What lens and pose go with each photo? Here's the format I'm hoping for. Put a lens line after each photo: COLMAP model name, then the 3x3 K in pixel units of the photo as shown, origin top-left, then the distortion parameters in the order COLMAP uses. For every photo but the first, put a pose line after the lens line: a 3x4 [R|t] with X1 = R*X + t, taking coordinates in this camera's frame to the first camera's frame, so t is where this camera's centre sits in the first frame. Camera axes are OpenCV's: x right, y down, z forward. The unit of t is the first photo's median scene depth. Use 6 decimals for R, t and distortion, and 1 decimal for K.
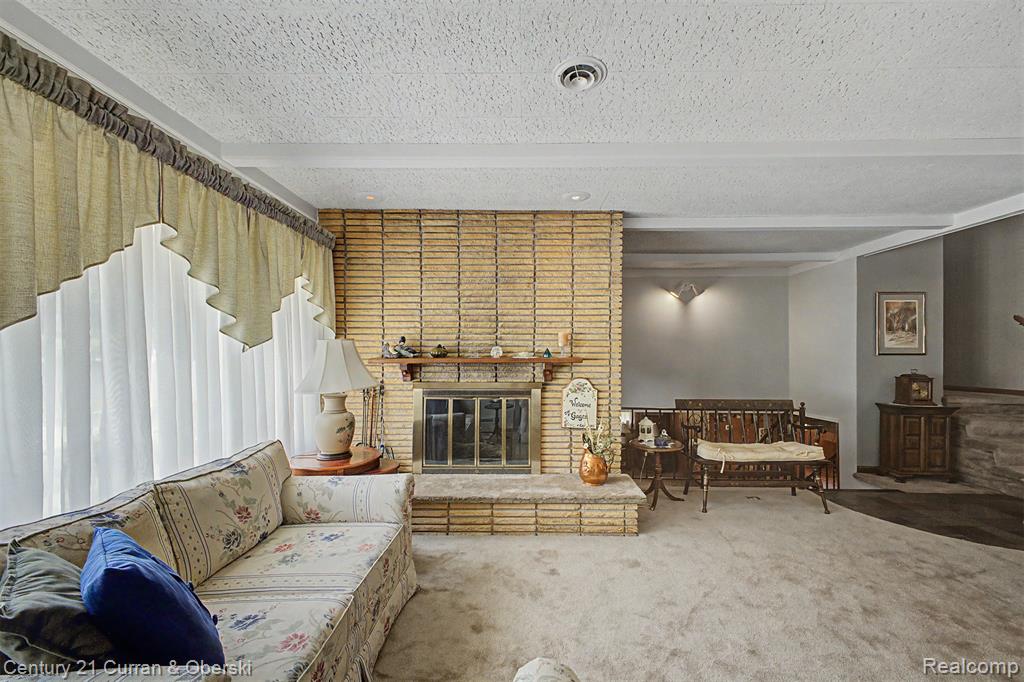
lens RADIAL K [[410.2, 0, 511.9], [0, 410.2, 347.8], [0, 0, 1]] dist [0.018138, -0.003482]
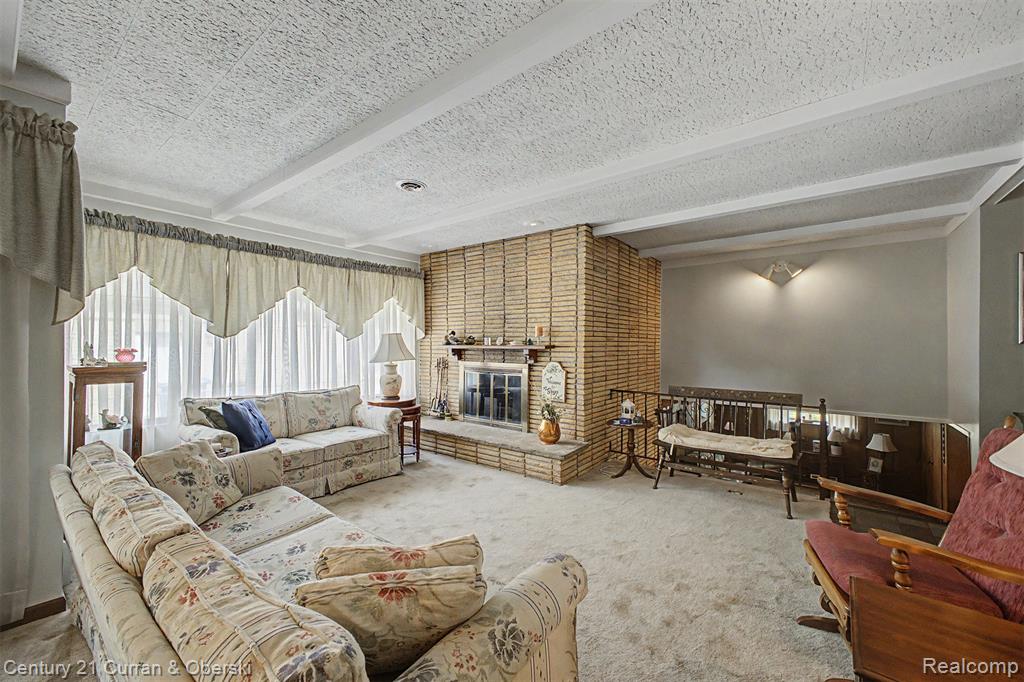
lens RADIAL K [[410.2, 0, 528.4], [0, 410.2, 338.8], [0, 0, 1]] dist [0.018138, -0.003482]
pose [[0.801714, -0.005797, -0.597679, 0.857052], [0.005560, 0.999982, -0.002241, 0.006133], [0.597681, -0.001527, 0.801732, -0.062726]]
